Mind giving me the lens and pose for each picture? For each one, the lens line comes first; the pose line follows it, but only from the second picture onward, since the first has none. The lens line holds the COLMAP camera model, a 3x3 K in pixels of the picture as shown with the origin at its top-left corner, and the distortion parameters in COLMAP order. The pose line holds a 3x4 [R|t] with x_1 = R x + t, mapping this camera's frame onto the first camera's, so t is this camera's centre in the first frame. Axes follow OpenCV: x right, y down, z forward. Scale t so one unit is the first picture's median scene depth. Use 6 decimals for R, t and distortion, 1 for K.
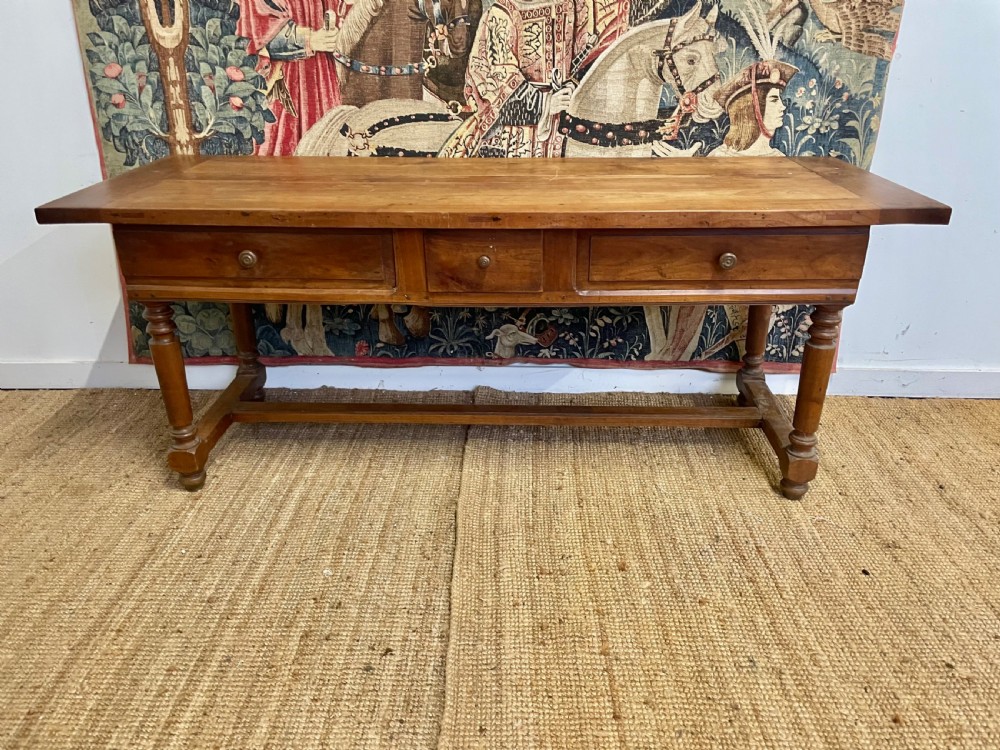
lens RADIAL K [[763.6, 0, 509.7], [0, 763.6, 368.4], [0, 0, 1]] dist [0.082736, -0.116375]
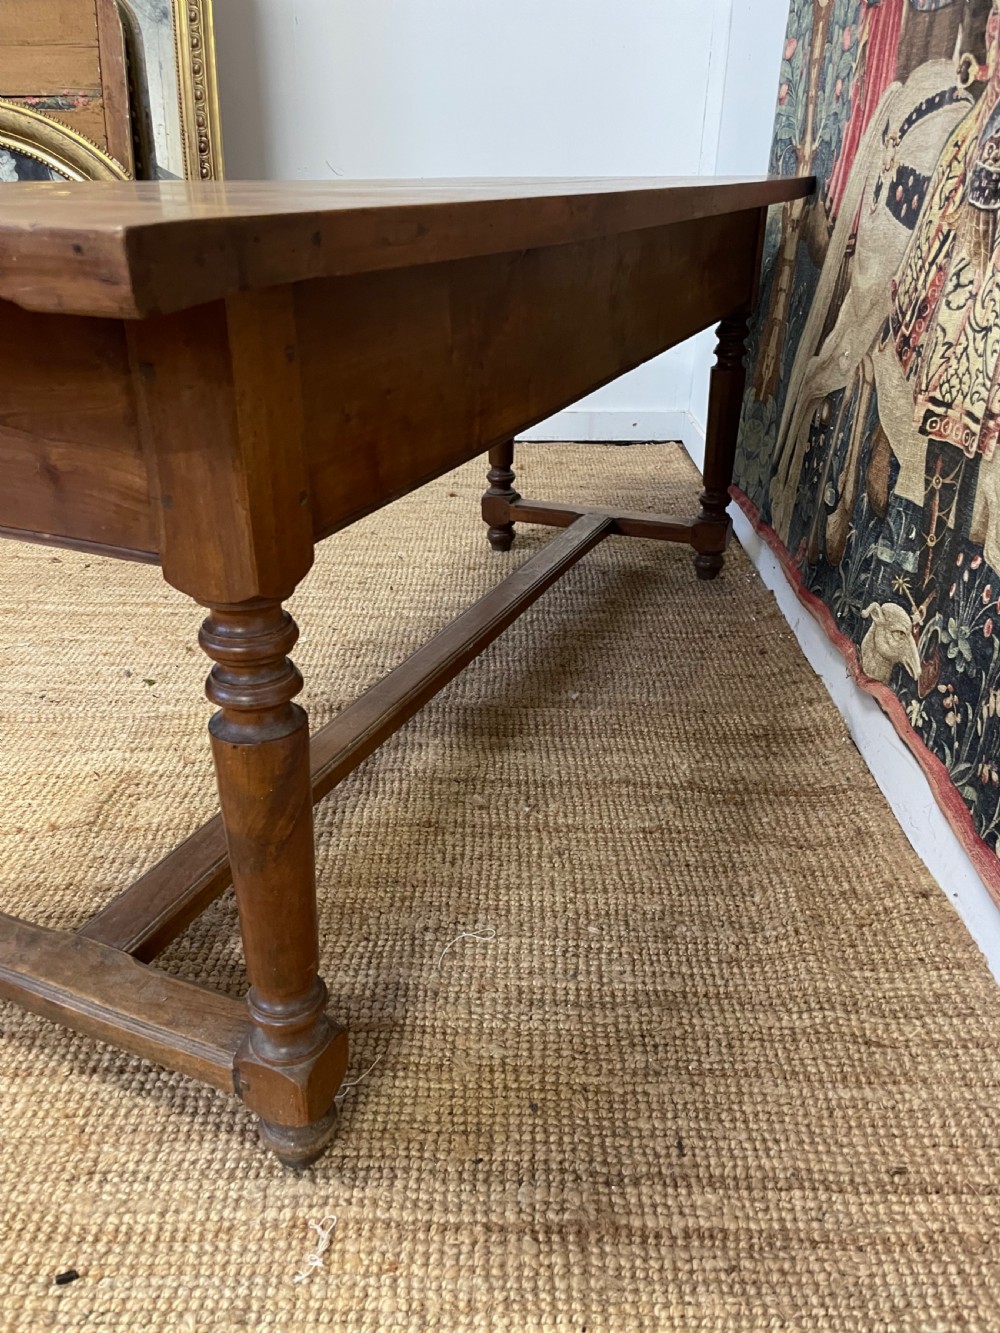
lens RADIAL K [[1017.9, 0, 487.3], [0, 1017.9, 673.6], [0, 0, 1]] dist [0.082736, -0.116375]
pose [[0.002945, 0.451717, -0.892156, 0.596730], [-0.419030, 0.810613, 0.409047, -0.187274], [0.907968, 0.372636, 0.191670, 0.771677]]
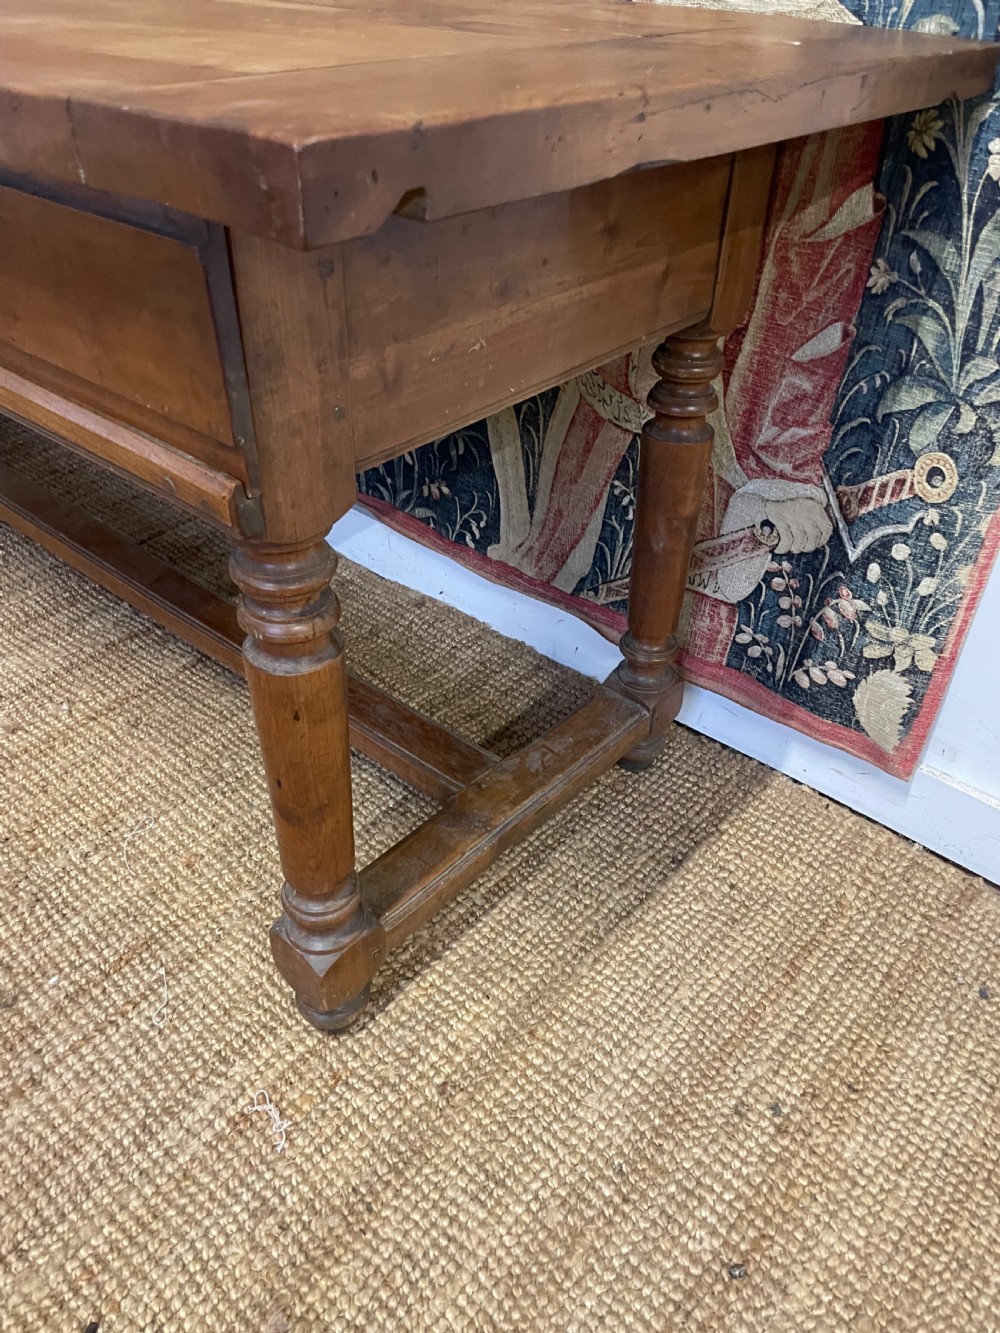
lens RADIAL K [[1017.9, 0, 497.5], [0, 1017.9, 678.7], [0, 0, 1]] dist [0.082736, -0.116375]
pose [[0.775947, 0.398508, -0.488977, 0.546919], [-0.284791, 0.912988, 0.292142, -0.129577], [0.562851, -0.087430, 0.821921, 0.601627]]
